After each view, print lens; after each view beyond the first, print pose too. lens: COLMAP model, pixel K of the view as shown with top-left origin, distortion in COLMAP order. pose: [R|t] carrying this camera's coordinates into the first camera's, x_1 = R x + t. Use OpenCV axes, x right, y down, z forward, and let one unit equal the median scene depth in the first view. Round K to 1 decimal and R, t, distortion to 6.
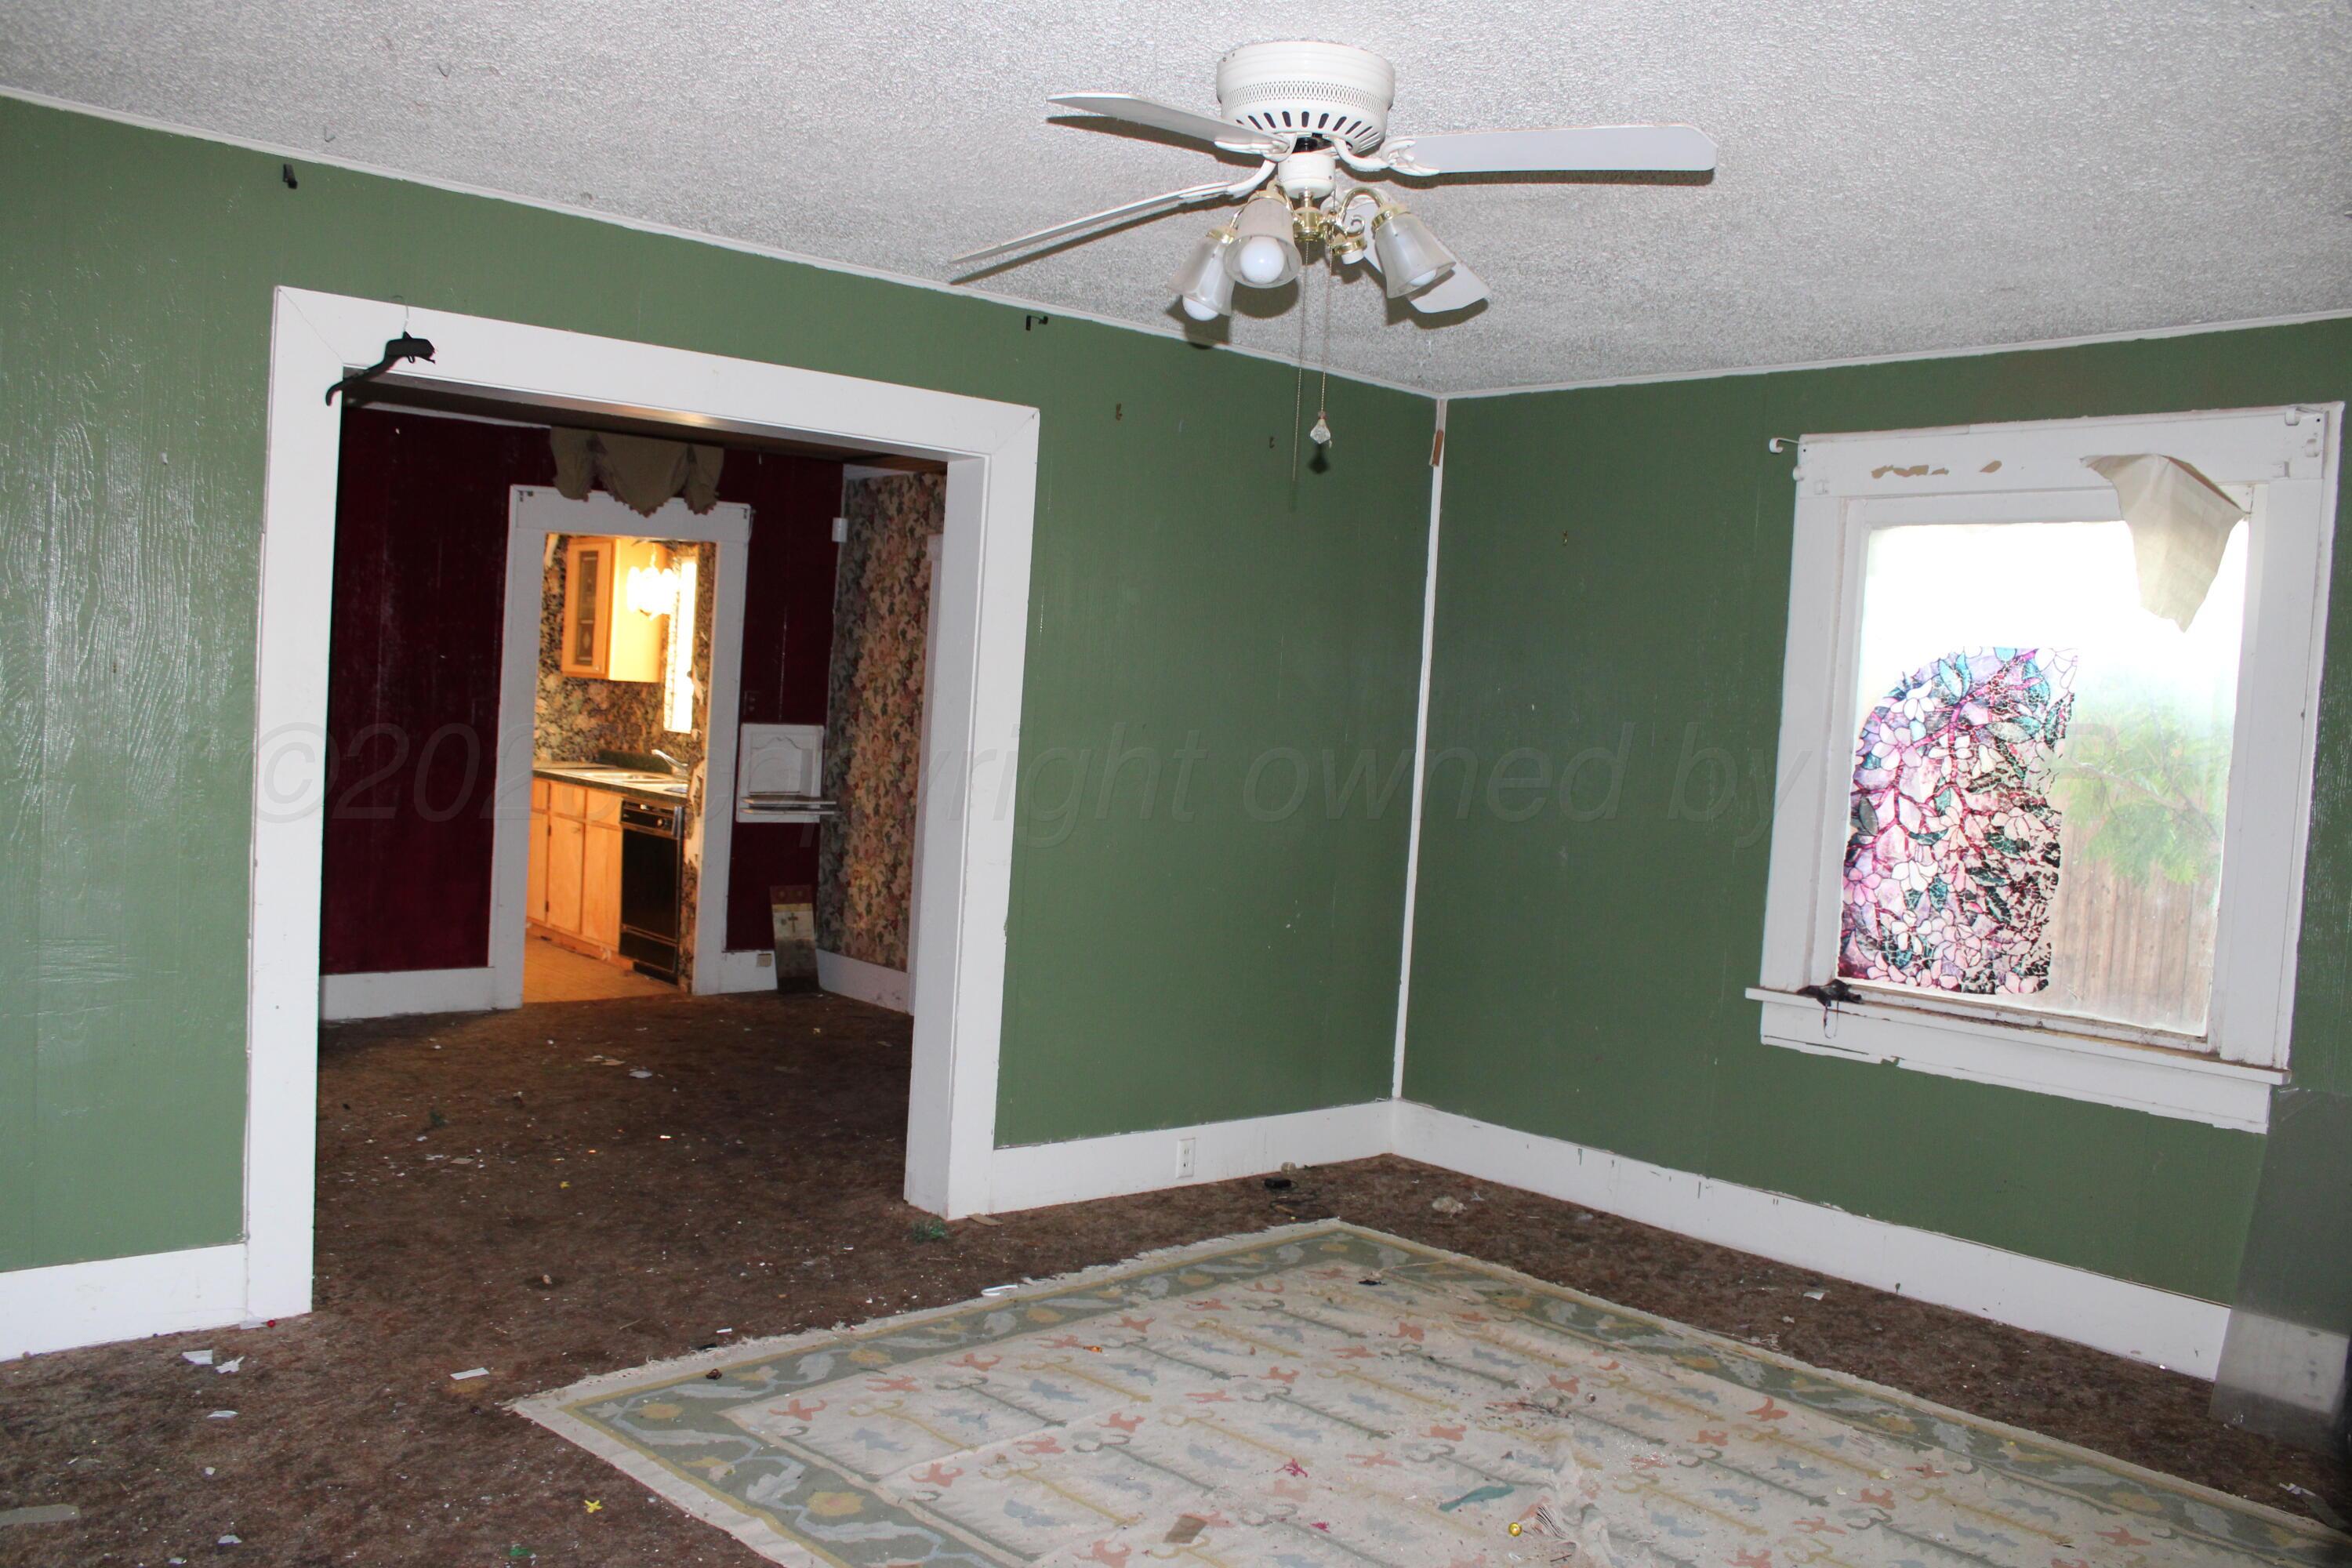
lens RADIAL K [[1955.4, 0, 1177.3], [0, 1955.4, 805.1], [0, 0, 1]] dist [-0.161075, 0.146305]
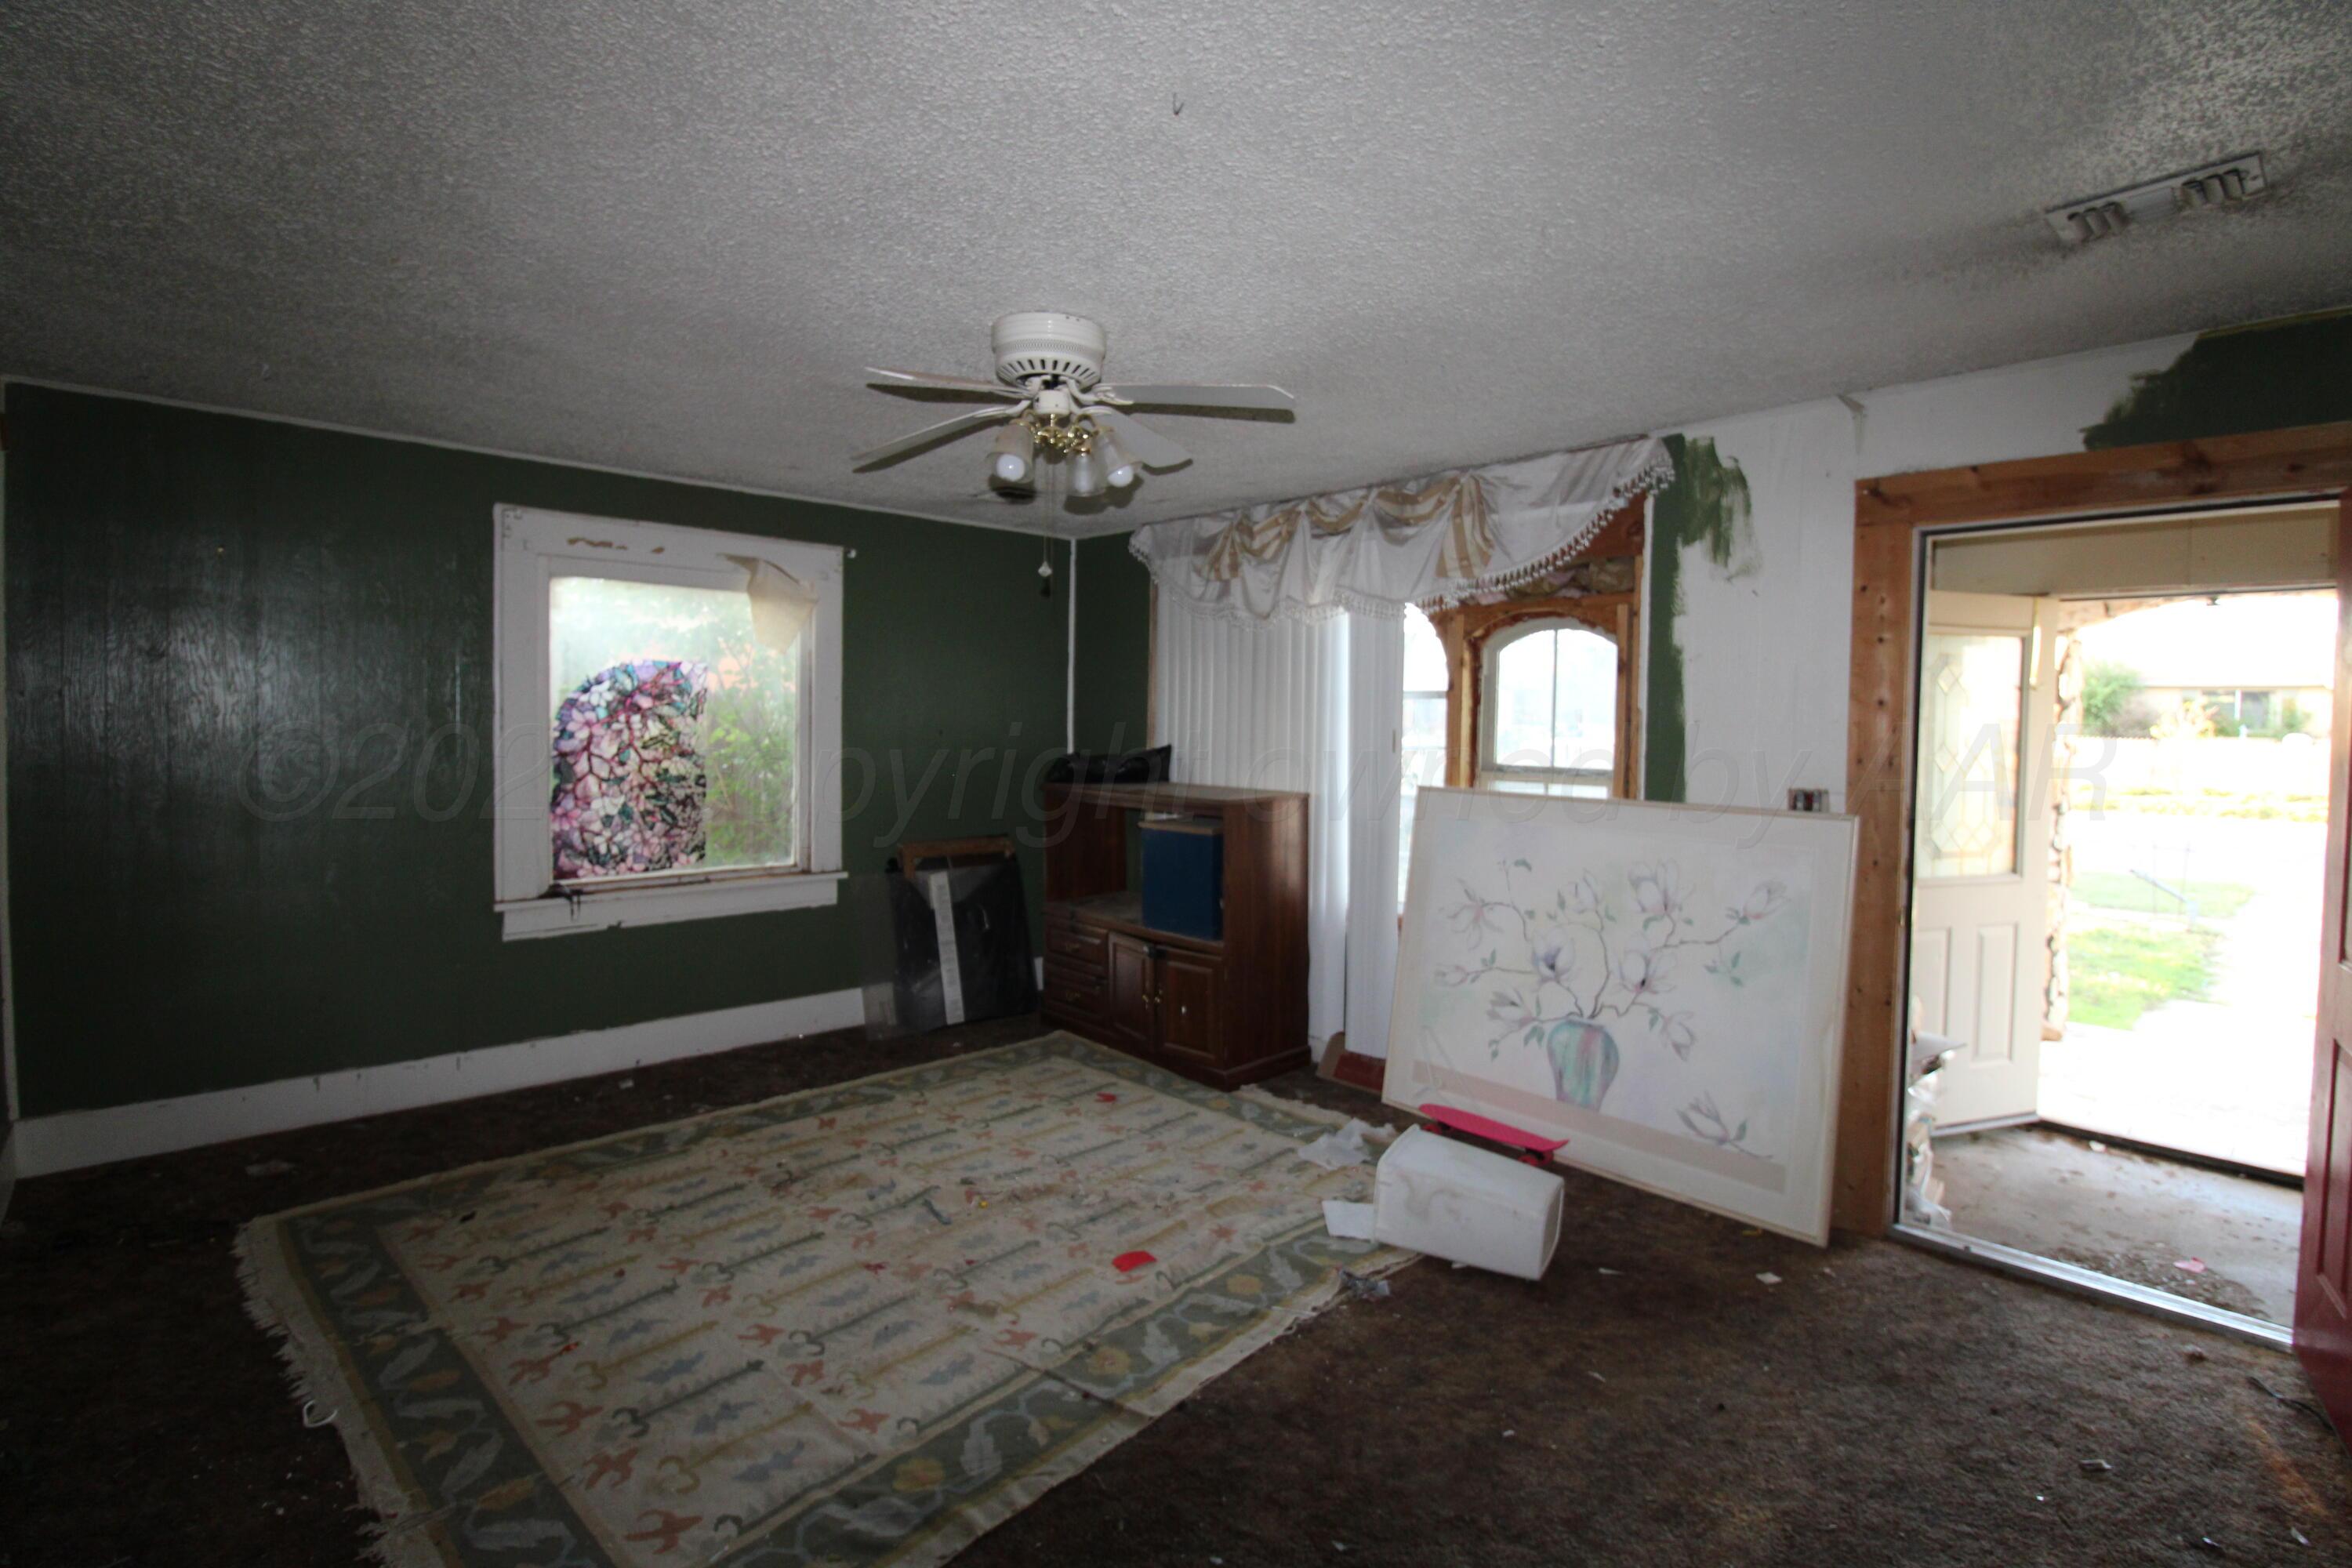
lens RADIAL K [[1087.0, 0, 1182.4], [0, 1087.0, 763.0], [0, 0, 1]] dist [0.001759, -0.013586]
pose [[-0.025595, -0.100901, 0.994567, -0.550270], [0.030732, 0.994343, 0.101669, -0.079887], [-0.999200, 0.033168, -0.022350, 0.599252]]
